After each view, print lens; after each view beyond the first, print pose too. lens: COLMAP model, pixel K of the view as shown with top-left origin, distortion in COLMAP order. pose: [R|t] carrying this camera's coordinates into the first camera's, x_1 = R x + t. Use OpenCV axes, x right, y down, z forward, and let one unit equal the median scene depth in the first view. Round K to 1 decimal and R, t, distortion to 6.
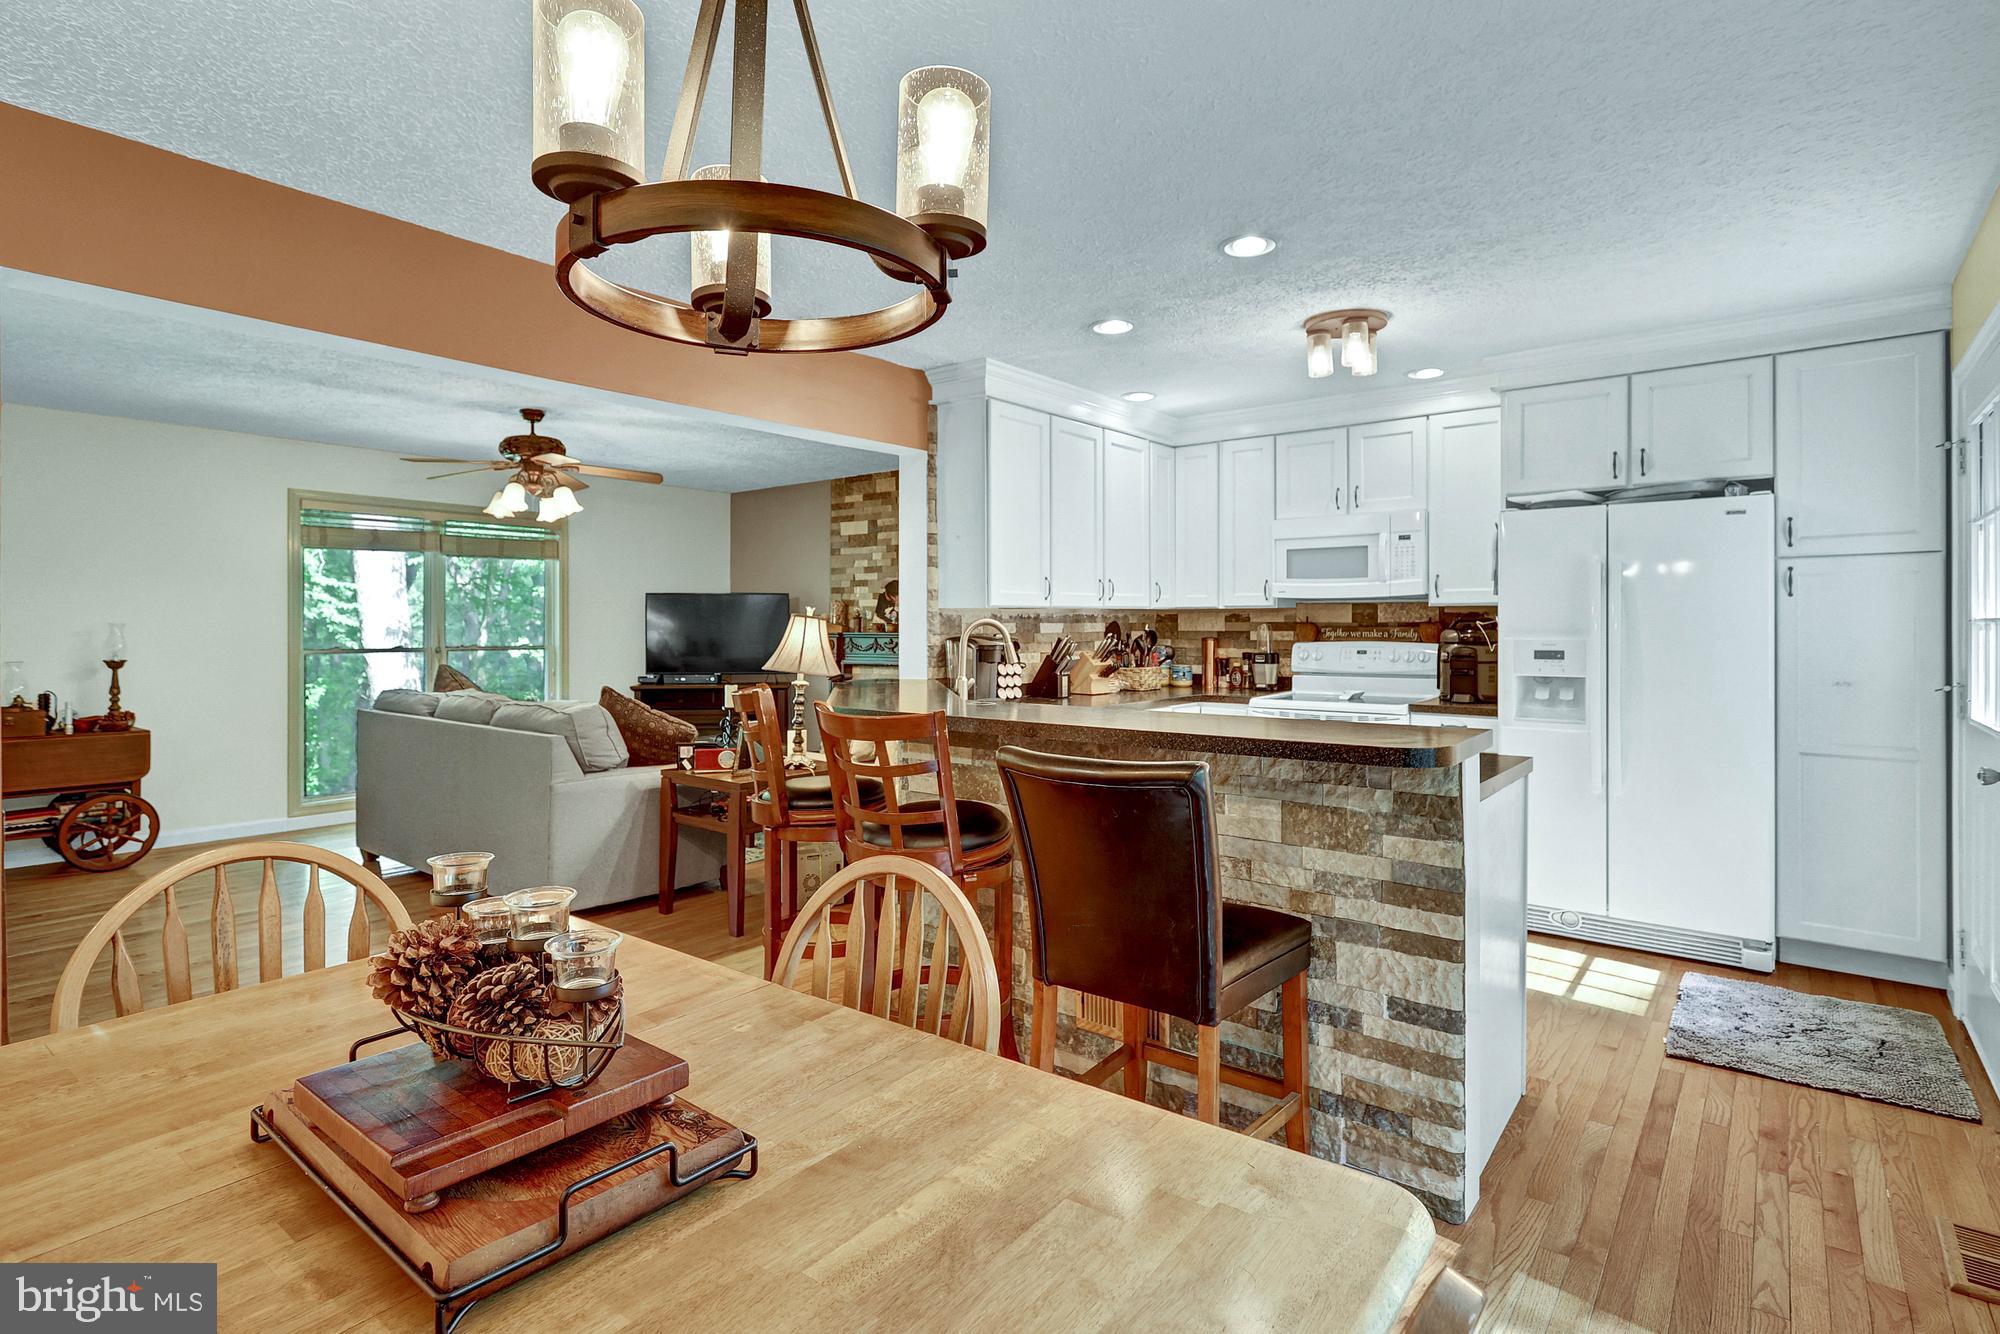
lens RADIAL K [[971.0, 0, 985.1], [0, 971.0, 638.7], [0, 0, 1]] dist [-0.003028, -0.000142]
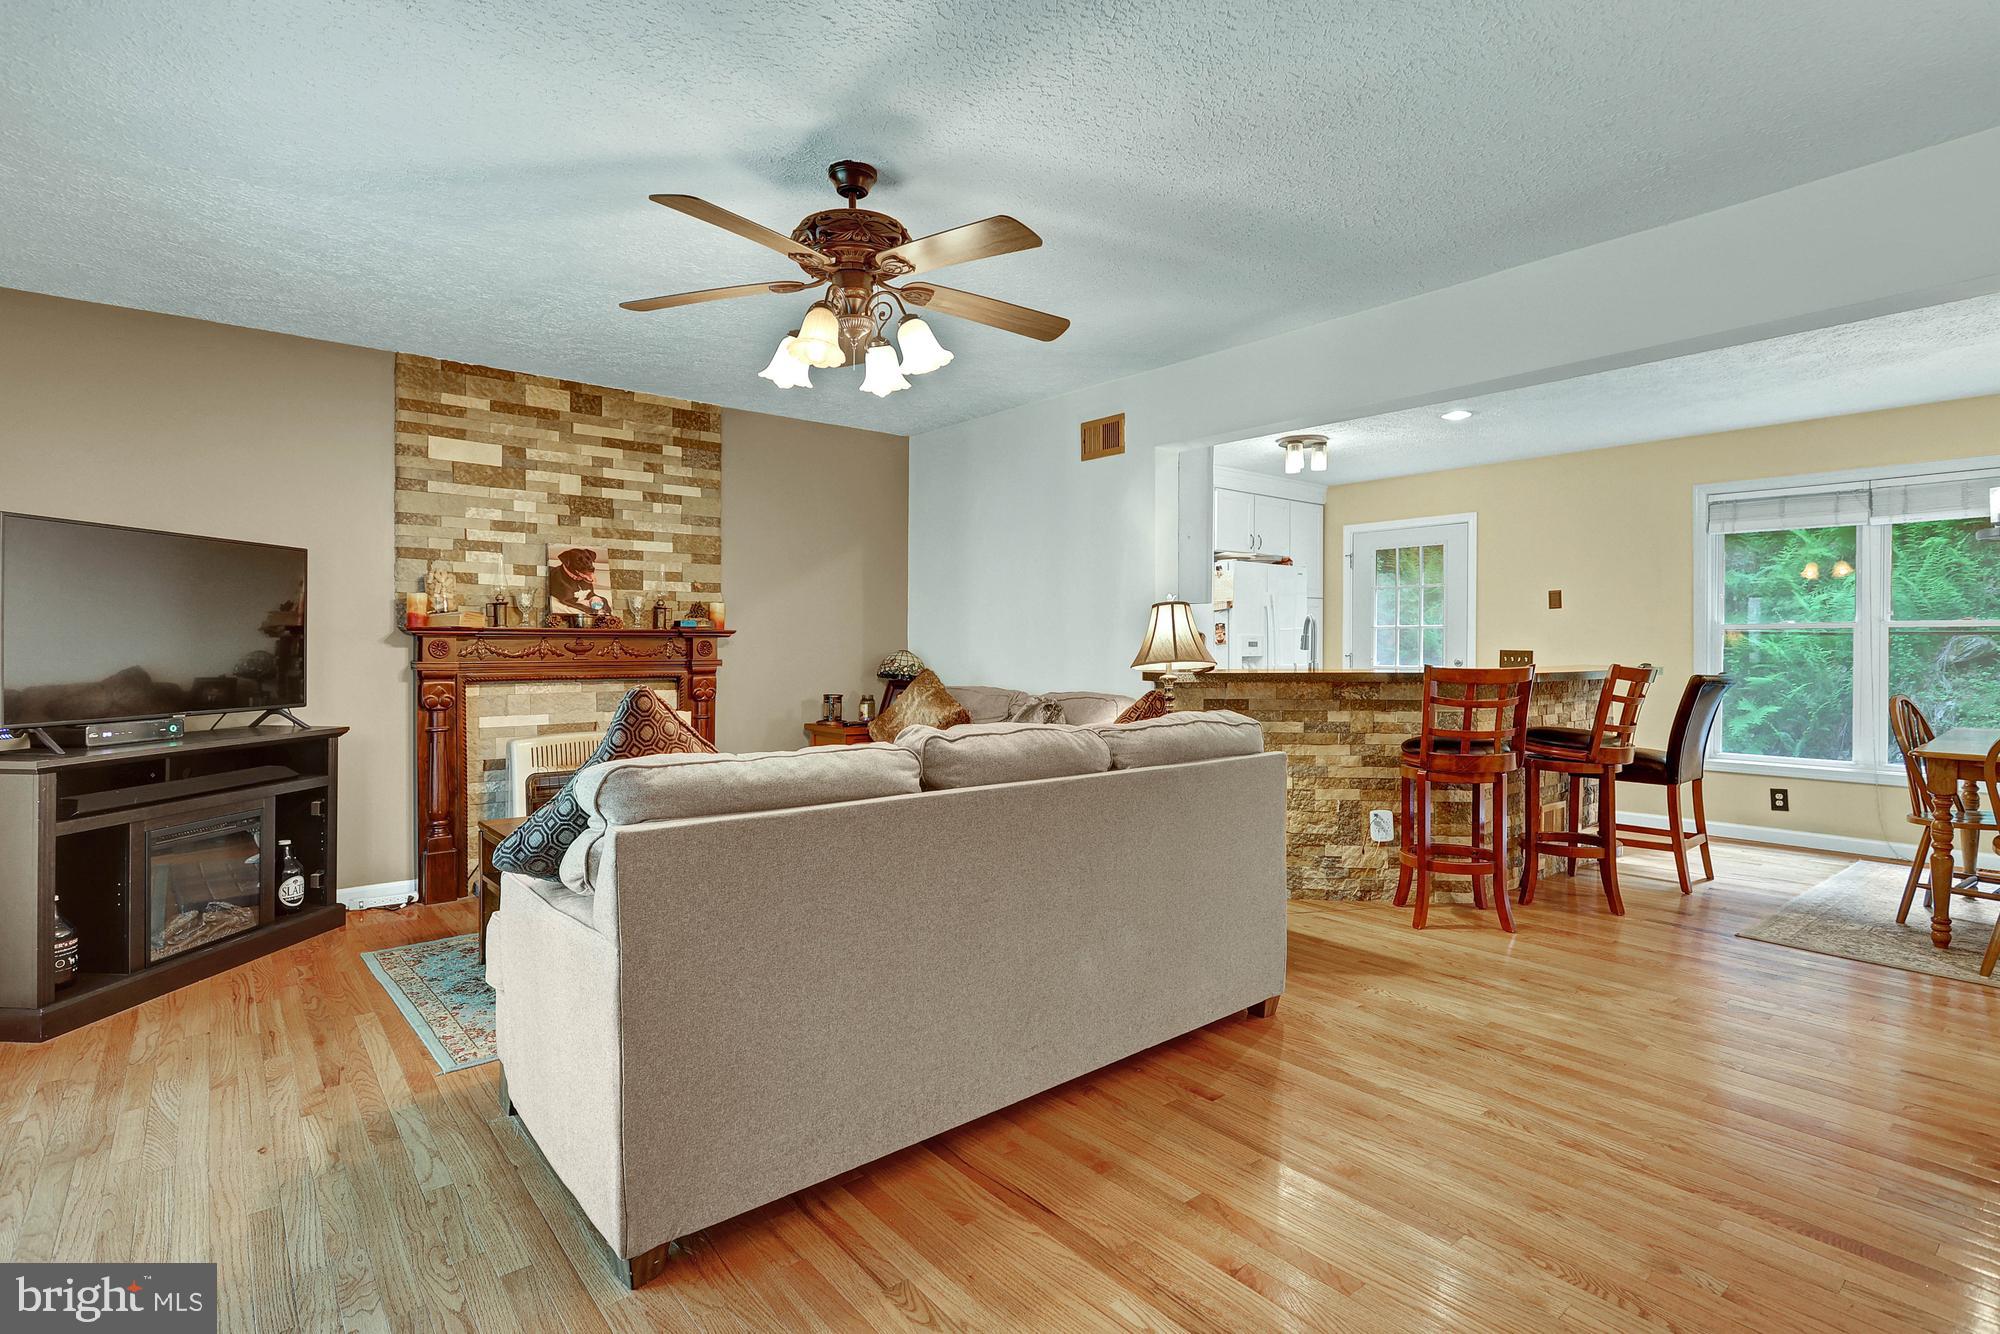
lens RADIAL K [[971.0, 0, 985.1], [0, 971.0, 638.7], [0, 0, 1]] dist [-0.003028, -0.000142]
pose [[0.202673, 0.006511, 0.979225, -0.934374], [0.011089, 0.999899, -0.008944, 0.012763], [-0.979184, 0.012672, 0.202580, 0.823098]]
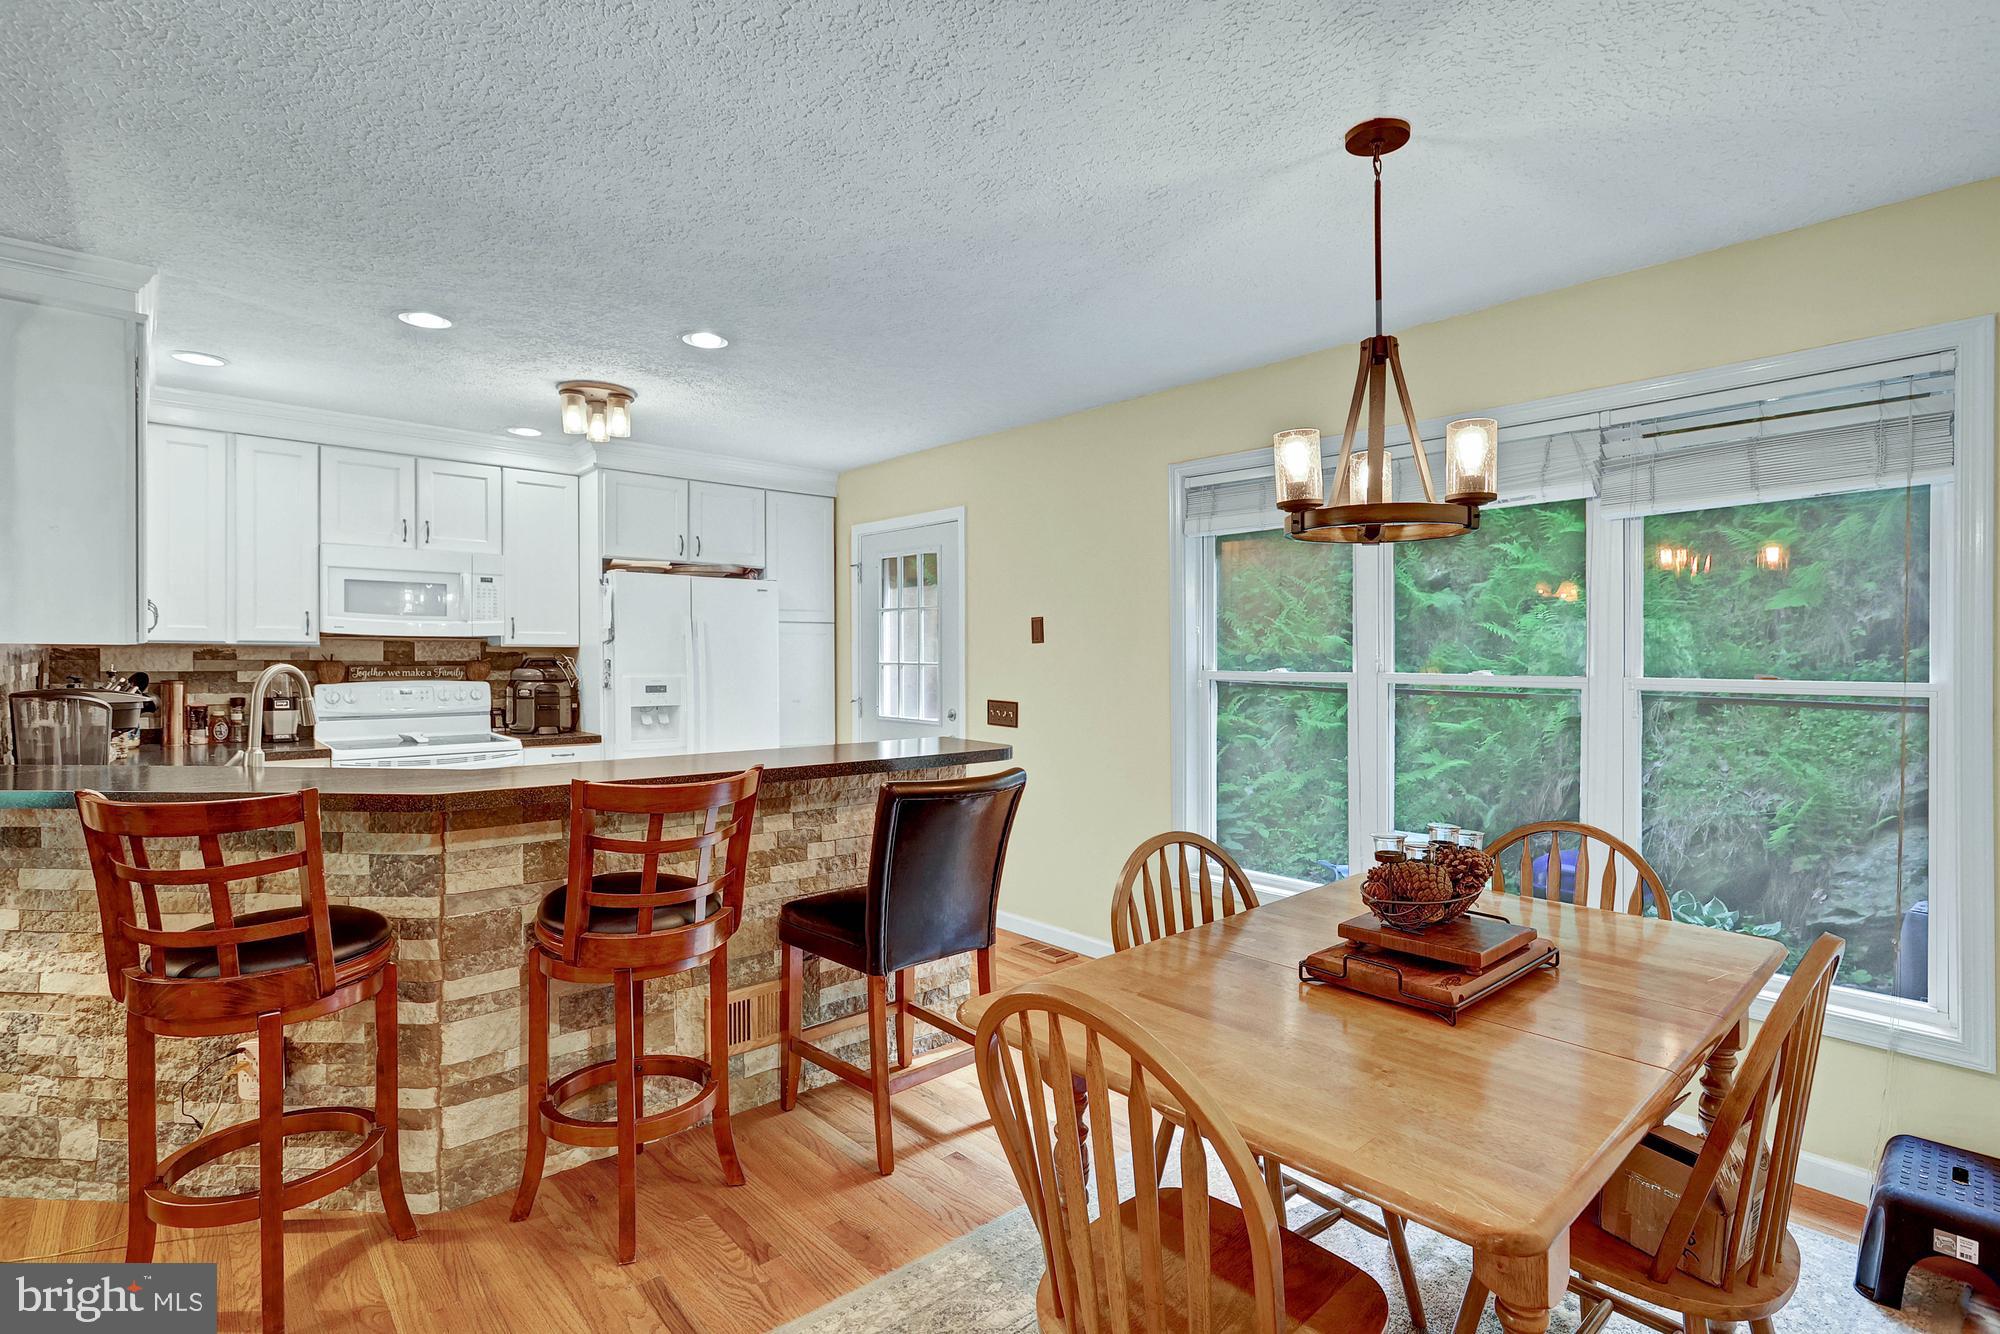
lens RADIAL K [[956.8, 0, 992.2], [0, 956.8, 663.5], [0, 0, 1]] dist [-0.000734, -0.000052]
pose [[0.163377, -0.007198, 0.986538, -0.427751], [0.006244, 0.999961, 0.006262, -0.016019], [-0.986544, 0.005137, 0.163415, 0.264894]]
